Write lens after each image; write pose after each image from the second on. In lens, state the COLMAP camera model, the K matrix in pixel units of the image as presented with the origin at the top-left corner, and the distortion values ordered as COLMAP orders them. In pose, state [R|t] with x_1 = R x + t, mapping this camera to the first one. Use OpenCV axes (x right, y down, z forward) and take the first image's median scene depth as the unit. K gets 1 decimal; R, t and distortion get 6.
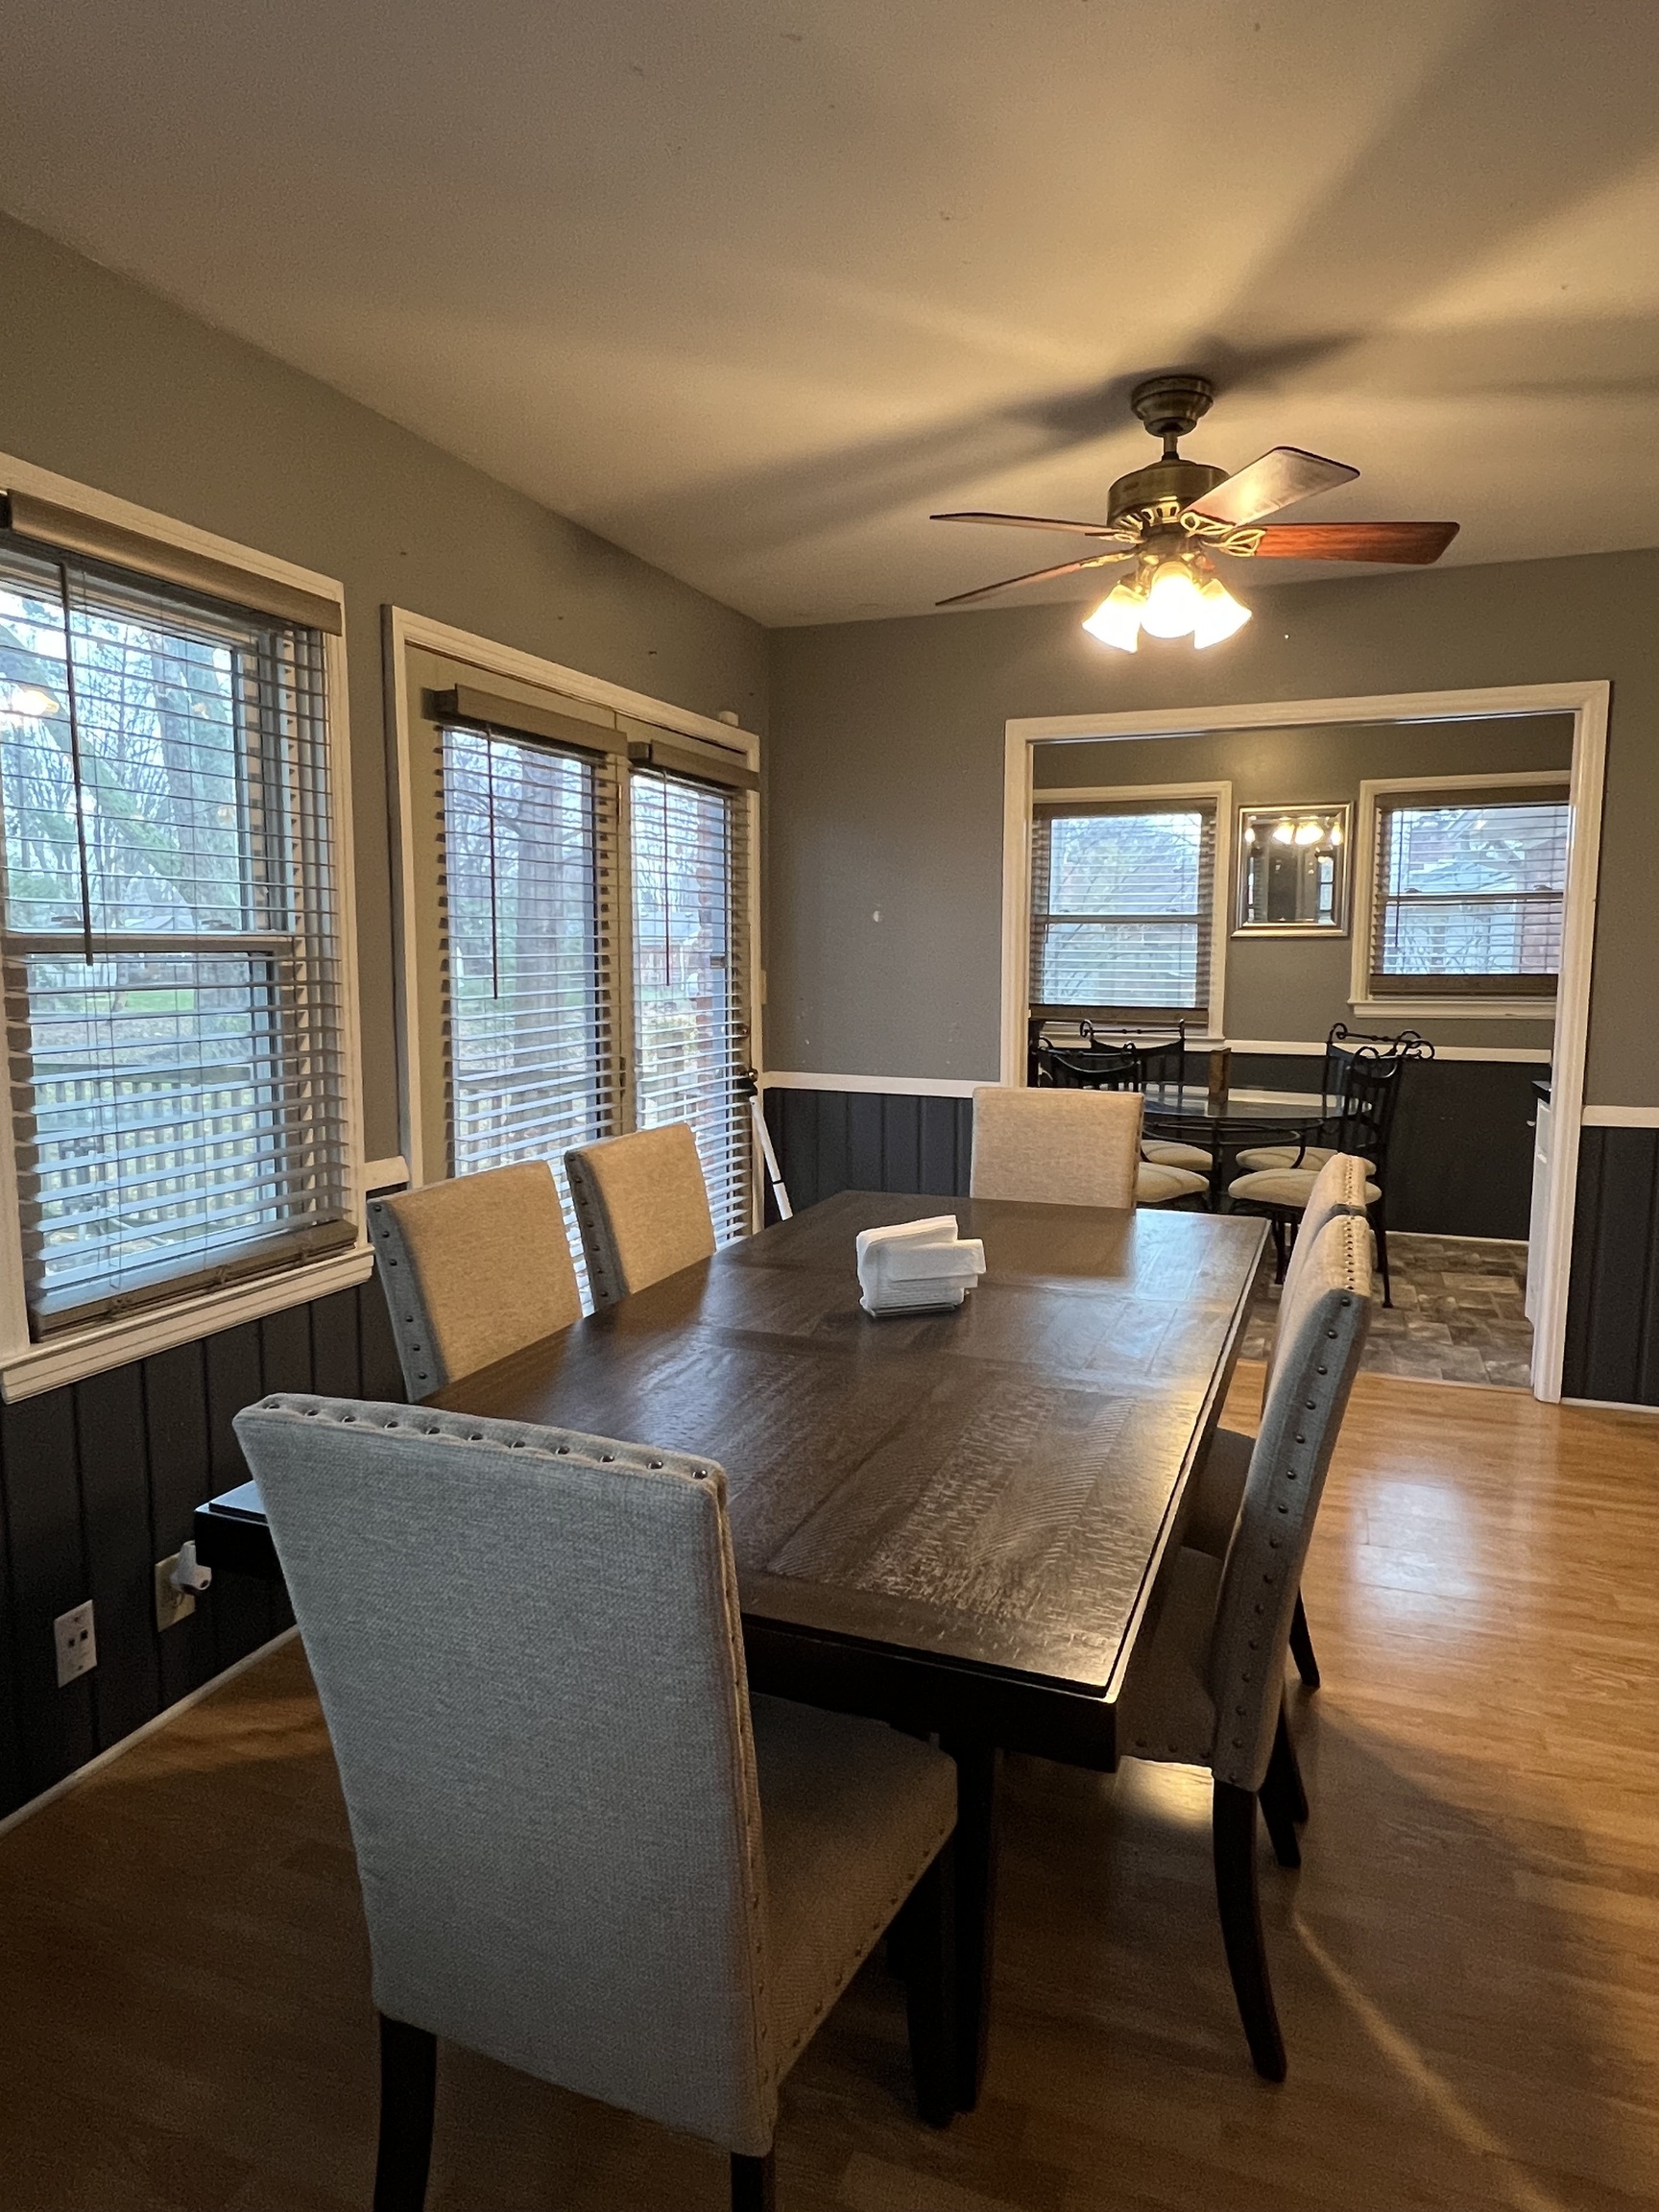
lens RADIAL K [[1320.5, 0, 833.7], [0, 1320.5, 1100.2], [0, 0, 1]] dist [0.003030, -0.000017]
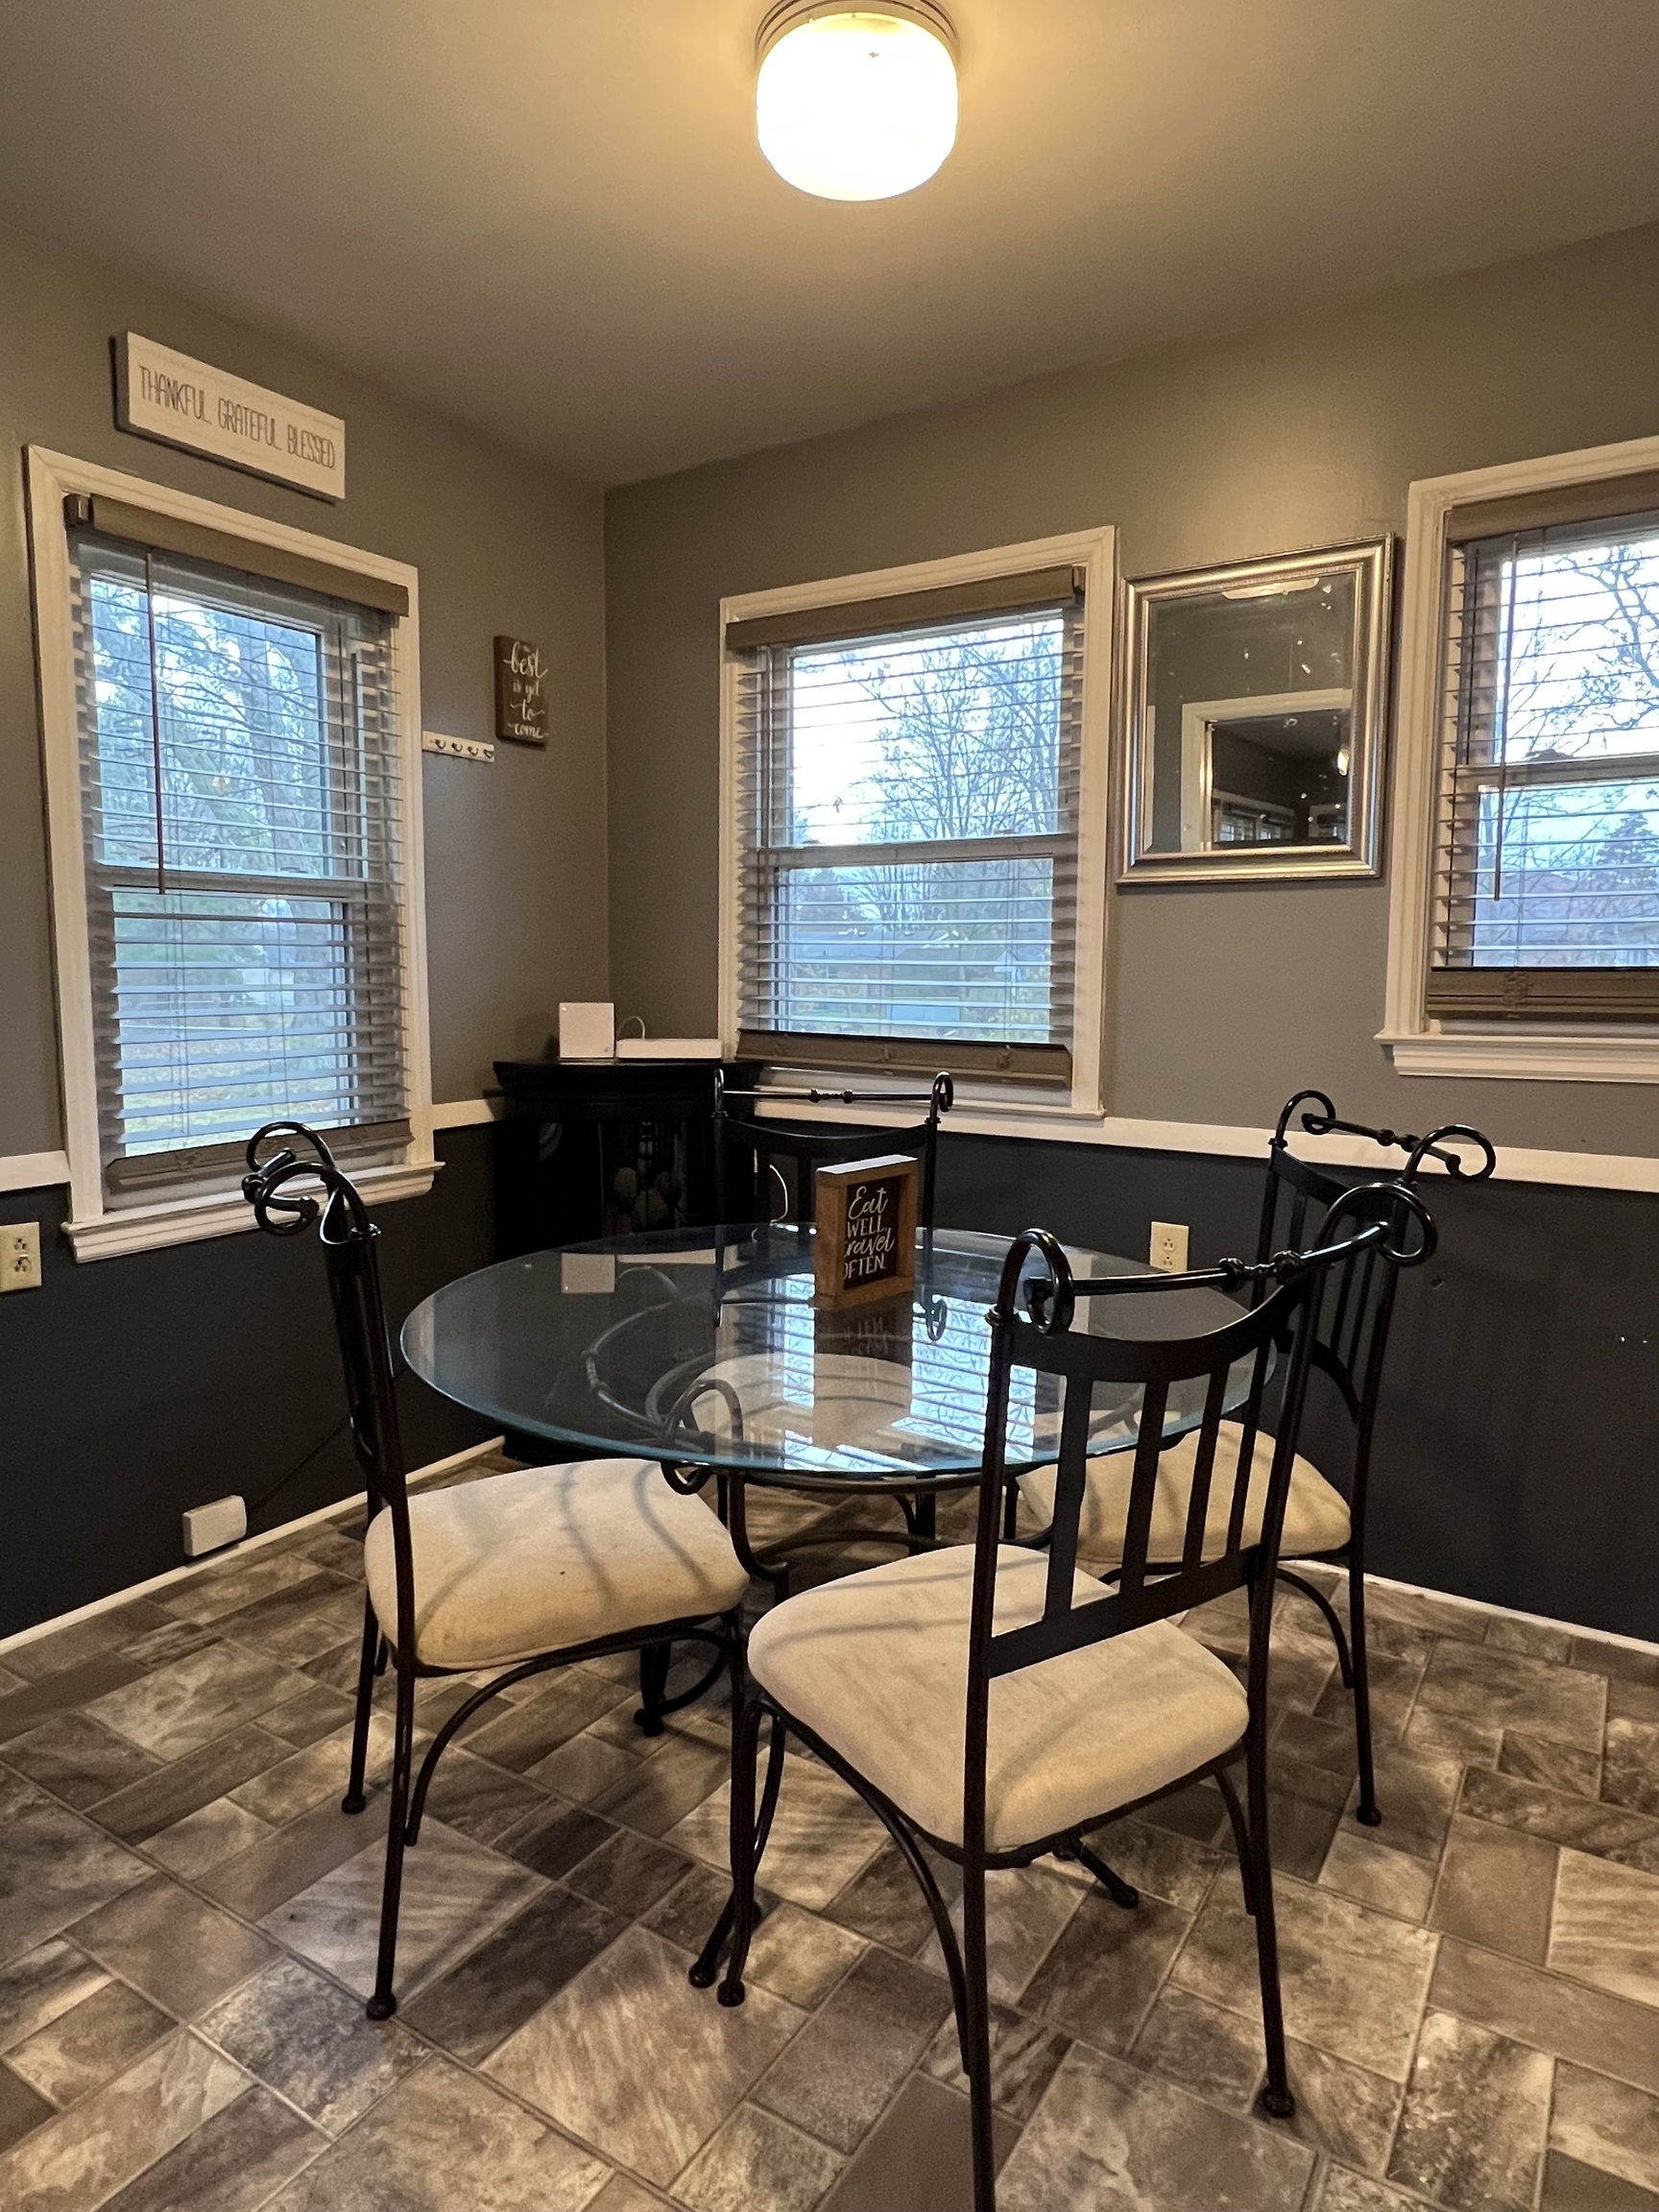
lens RADIAL K [[1320.5, 0, 821.6], [0, 1320.5, 1097.9], [0, 0, 1]] dist [0.003030, -0.000017]
pose [[0.977664, 0.035595, -0.207140, 0.300186], [-0.043009, 0.998581, -0.031394, -0.034605], [0.205728, 0.039602, 0.977808, 0.554848]]
